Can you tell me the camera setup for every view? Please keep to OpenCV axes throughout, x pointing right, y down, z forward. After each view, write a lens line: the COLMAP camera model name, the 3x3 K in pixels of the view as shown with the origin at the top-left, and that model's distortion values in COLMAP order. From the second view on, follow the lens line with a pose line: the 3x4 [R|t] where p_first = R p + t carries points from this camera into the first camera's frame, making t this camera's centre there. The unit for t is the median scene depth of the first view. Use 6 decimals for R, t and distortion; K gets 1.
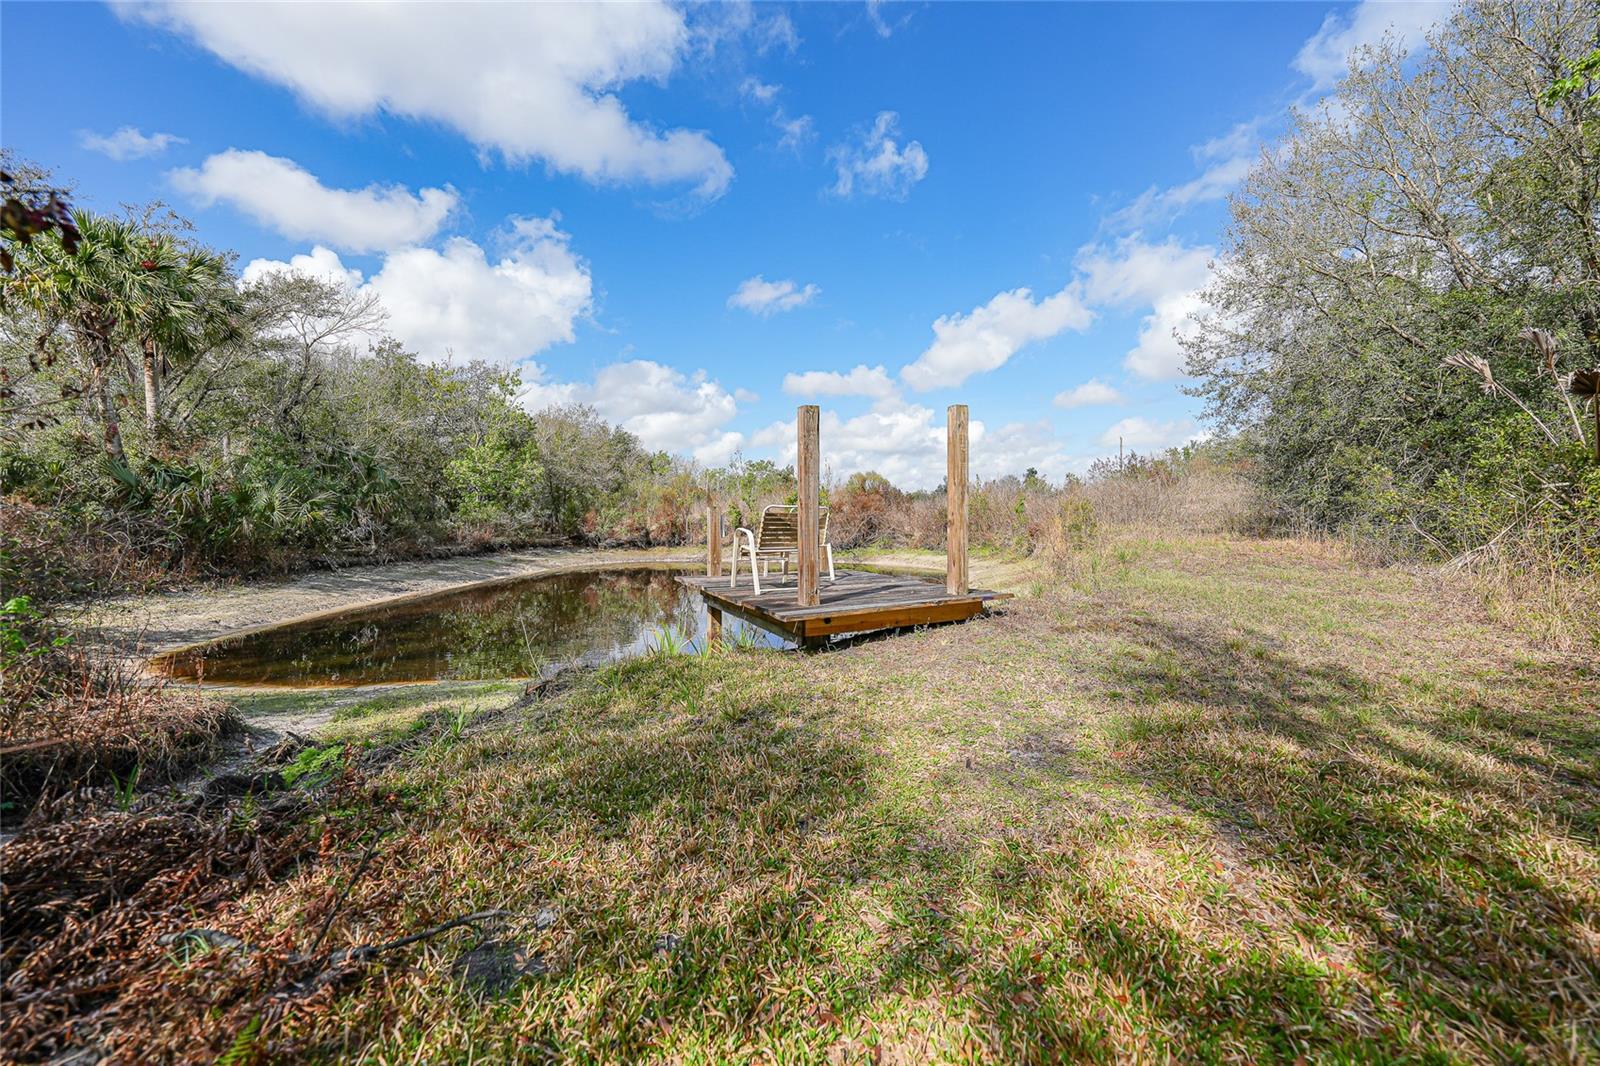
lens RADIAL K [[559.3, 0, 801.8], [0, 559.3, 530.2], [0, 0, 1]] dist [-0.026687, 0.006299]
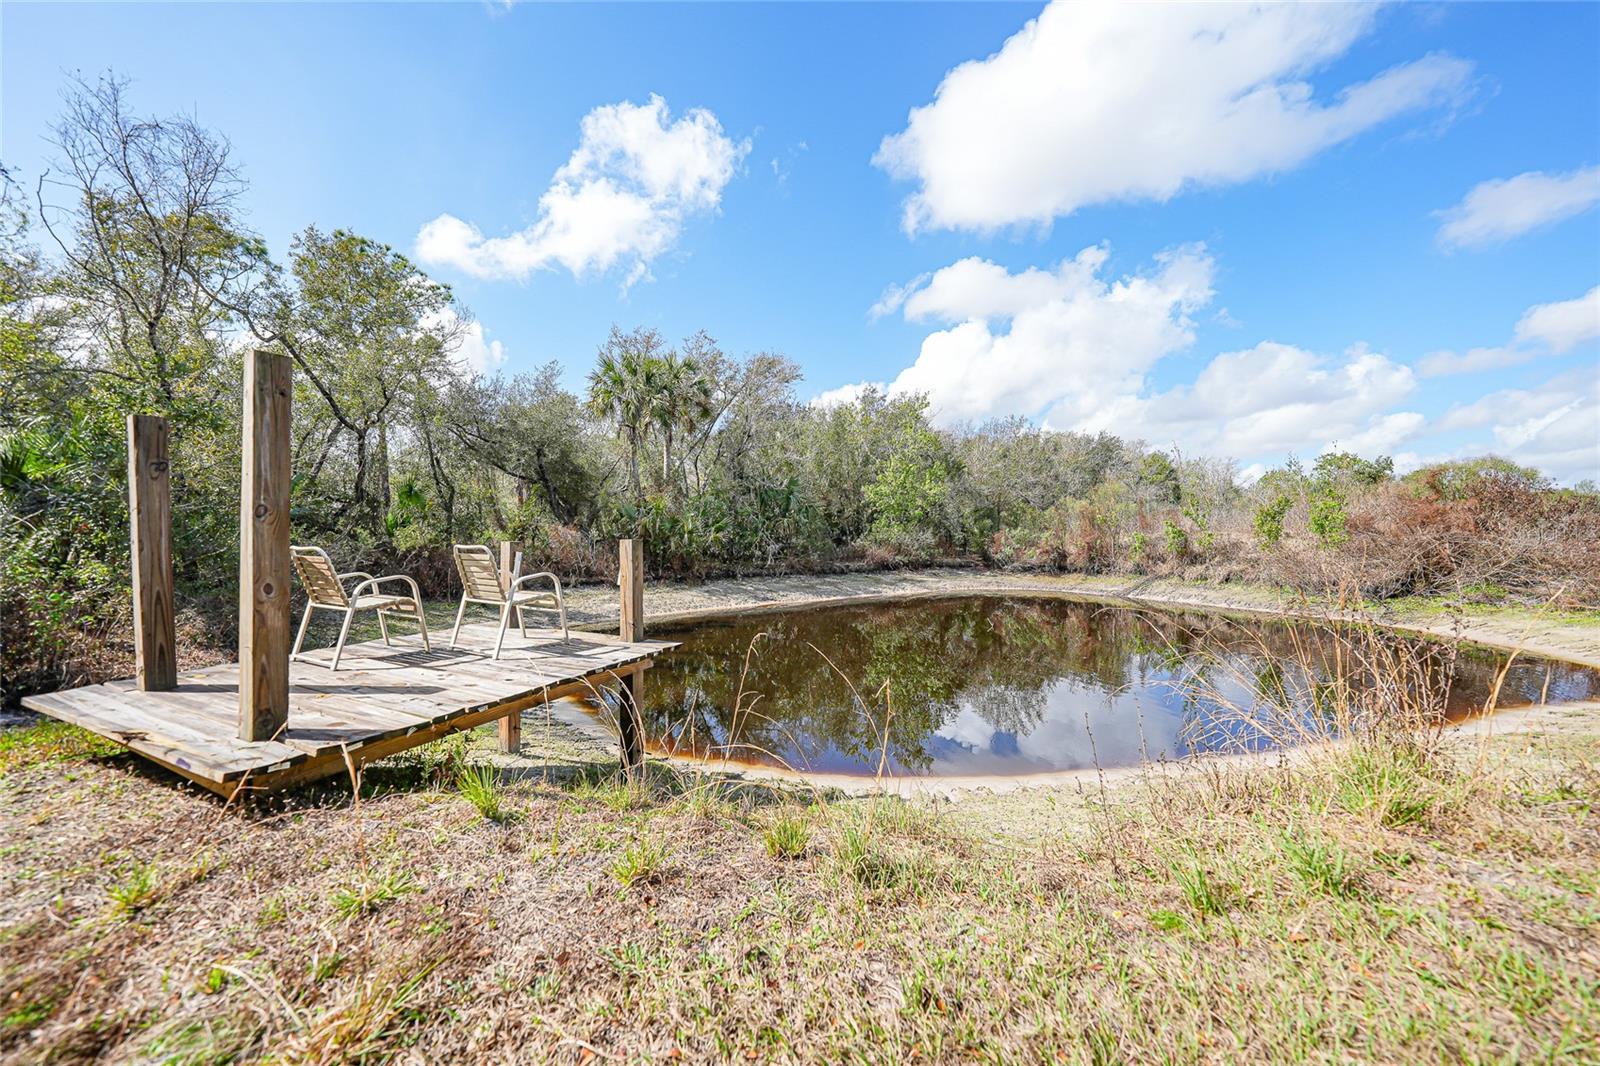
lens RADIAL K [[559.3, 0, 801.8], [0, 559.3, 530.2], [0, 0, 1]] dist [-0.026687, 0.006299]
pose [[0.615693, -0.001326, -0.787985, 1.218645], [-0.022689, 0.999554, -0.019410, -0.082445], [0.787659, 0.029829, 0.615389, 1.471240]]
